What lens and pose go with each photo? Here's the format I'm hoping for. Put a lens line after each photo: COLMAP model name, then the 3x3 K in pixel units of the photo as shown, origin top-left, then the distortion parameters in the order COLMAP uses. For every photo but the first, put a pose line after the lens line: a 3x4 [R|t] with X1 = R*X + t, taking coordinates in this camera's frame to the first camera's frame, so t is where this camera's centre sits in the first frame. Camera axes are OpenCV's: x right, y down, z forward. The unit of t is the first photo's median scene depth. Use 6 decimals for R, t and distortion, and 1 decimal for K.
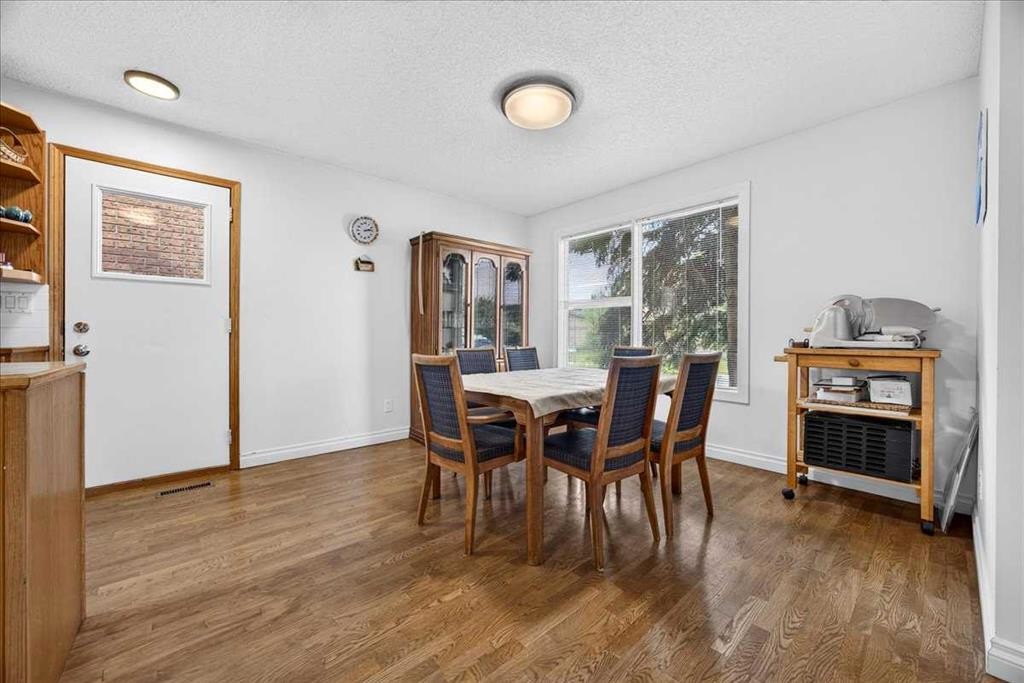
lens RADIAL K [[397.4, 0, 519.8], [0, 397.4, 336.1], [0, 0, 1]] dist [-0.028556, 0.010739]
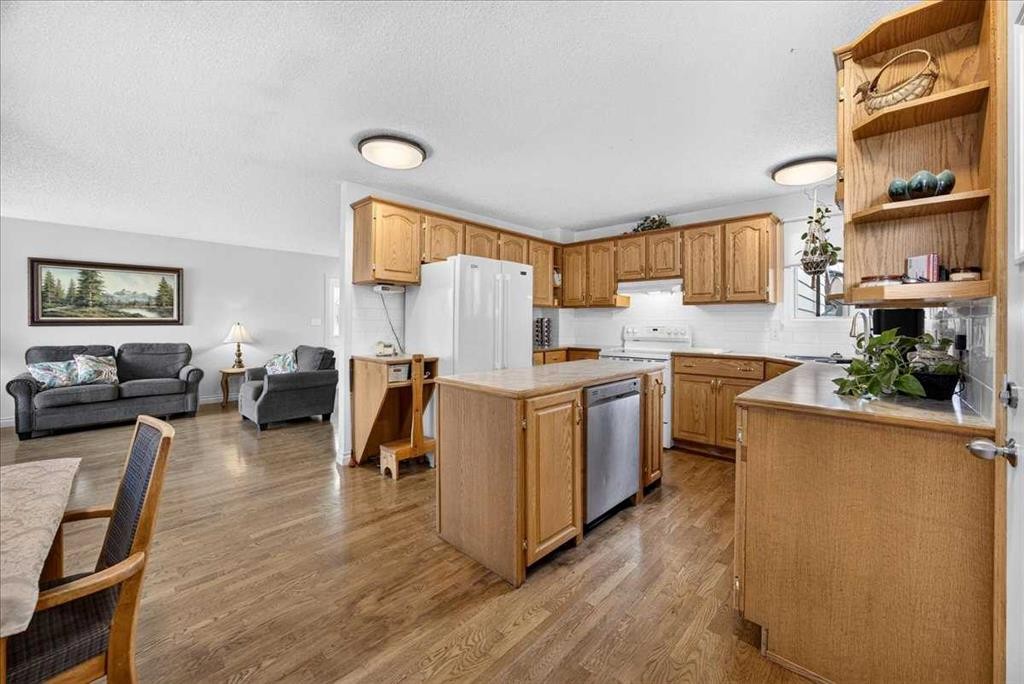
lens RADIAL K [[392.6, 0, 527.9], [0, 392.6, 325.0], [0, 0, 1]] dist [-0.028389, 0.004863]
pose [[-0.992948, -0.004942, -0.118452, -0.604514], [-0.005397, 0.999979, 0.003522, -0.096343], [0.118432, 0.004136, -0.992954, 1.386249]]
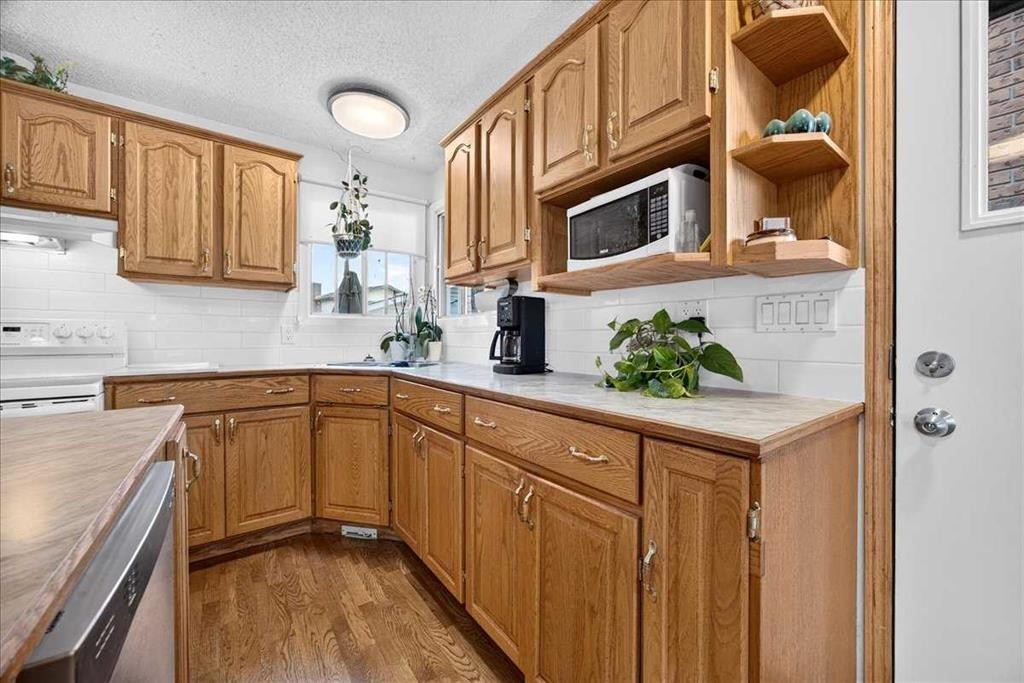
lens RADIAL K [[397.4, 0, 519.8], [0, 397.4, 336.1], [0, 0, 1]] dist [-0.028556, 0.010739]
pose [[-0.067585, -0.003490, -0.997707, -0.727420], [0.000146, 0.999994, -0.003507, -0.051340], [0.997714, -0.000383, -0.067584, 0.630433]]
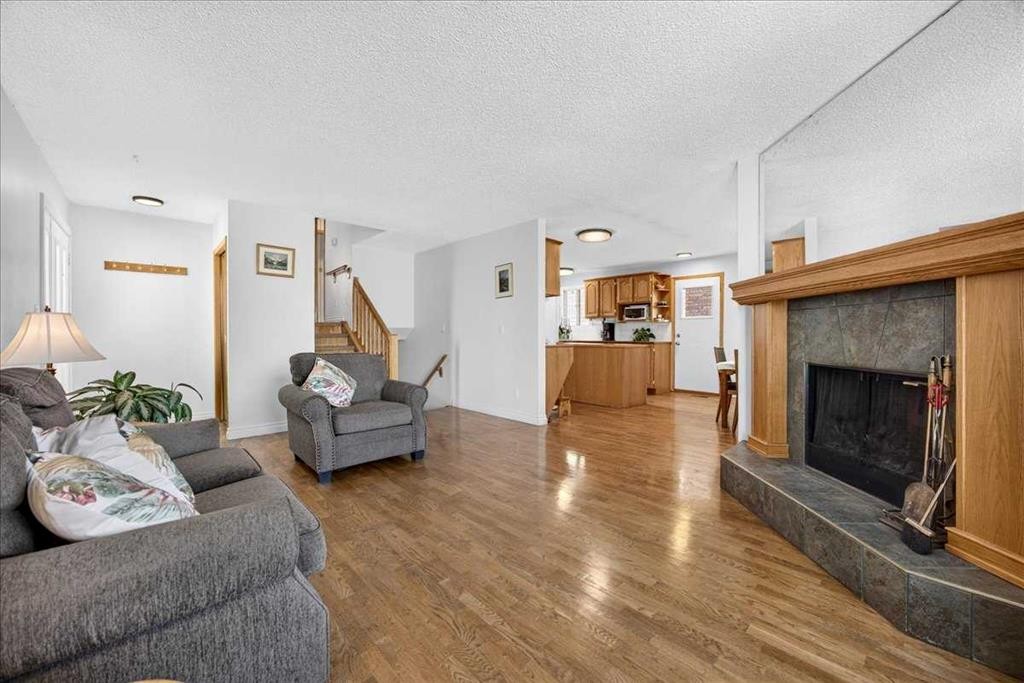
lens RADIAL K [[397.4, 0, 519.8], [0, 397.4, 336.1], [0, 0, 1]] dist [-0.028556, 0.010739]
pose [[0.029163, 0.002658, -0.999571, 1.980416], [0.000754, 0.999996, 0.002681, -0.029153], [0.999574, -0.000832, 0.029161, -0.331779]]
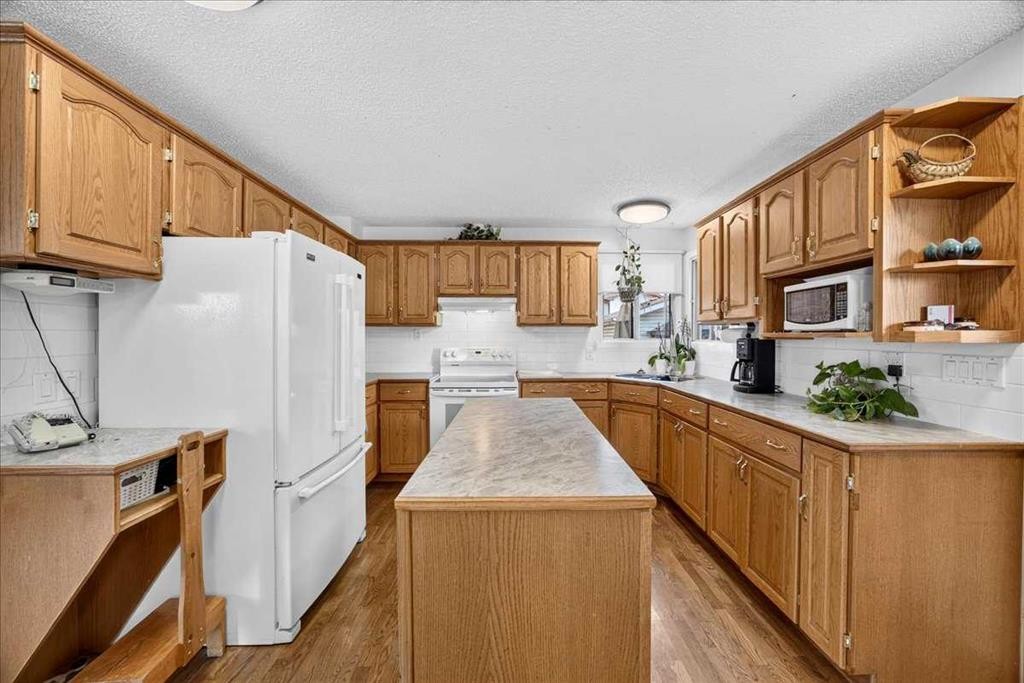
lens RADIAL K [[389.3, 0, 520.4], [0, 389.3, 339.4], [0, 0, 1]] dist [-0.033617, 0.009929]
pose [[-0.636061, 0.005426, -0.771620, -0.245572], [-0.001185, 0.999967, 0.008008, -0.141830], [0.771638, 0.006008, -0.636034, 0.764739]]
